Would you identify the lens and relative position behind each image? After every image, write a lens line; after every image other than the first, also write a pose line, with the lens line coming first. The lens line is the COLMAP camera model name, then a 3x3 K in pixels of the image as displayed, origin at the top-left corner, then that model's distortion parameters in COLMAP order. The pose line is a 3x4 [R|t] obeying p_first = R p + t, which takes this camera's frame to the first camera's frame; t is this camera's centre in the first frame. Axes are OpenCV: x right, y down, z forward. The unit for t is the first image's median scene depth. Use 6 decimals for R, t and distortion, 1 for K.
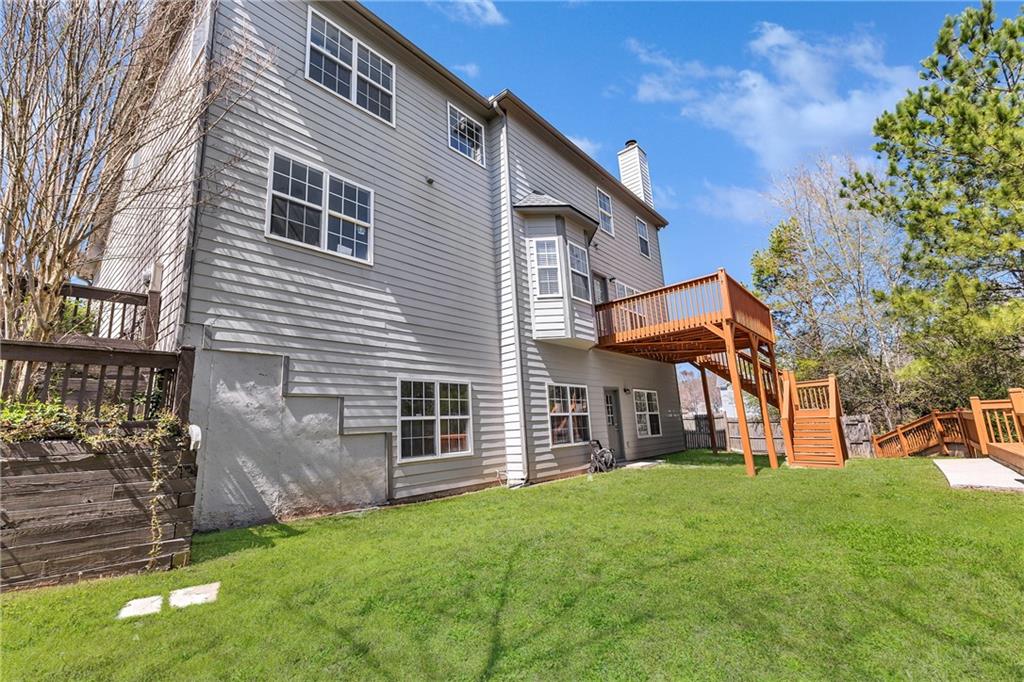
lens RADIAL K [[440.4, 0, 512.0], [0, 440.4, 341.0], [0, 0, 1]] dist [-0.000249, -0.000047]
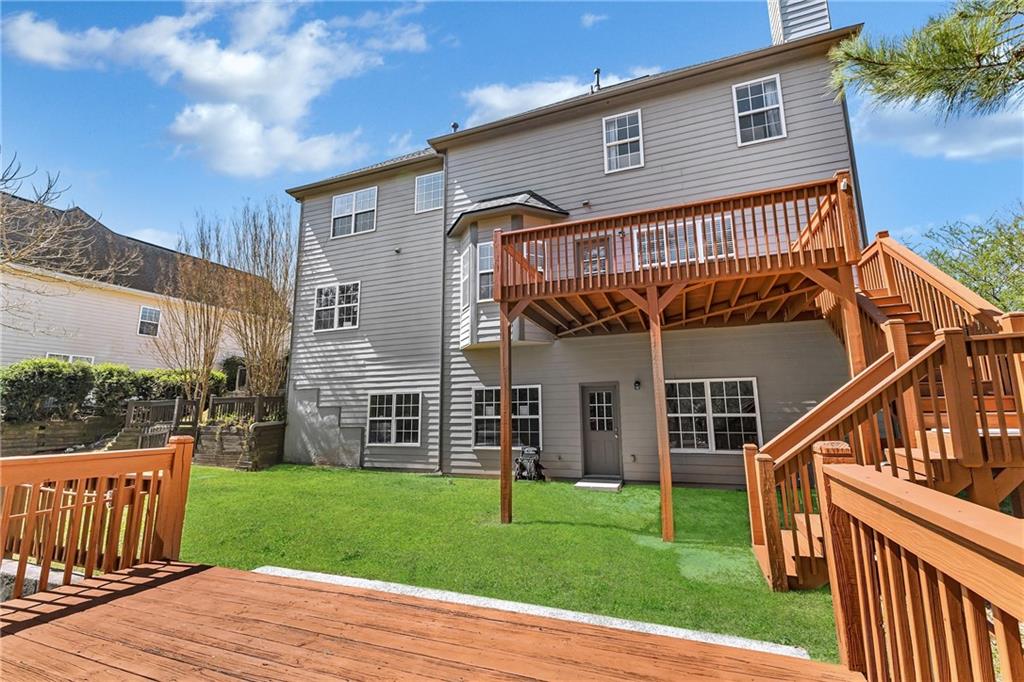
lens RADIAL K [[440.4, 0, 512.0], [0, 440.4, 341.0], [0, 0, 1]] dist [-0.000249, -0.000047]
pose [[0.333788, -0.109872, -0.936223, 1.392967], [0.180785, 0.982209, -0.050814, 0.067548], [0.925150, -0.152294, 0.347712, 0.907308]]
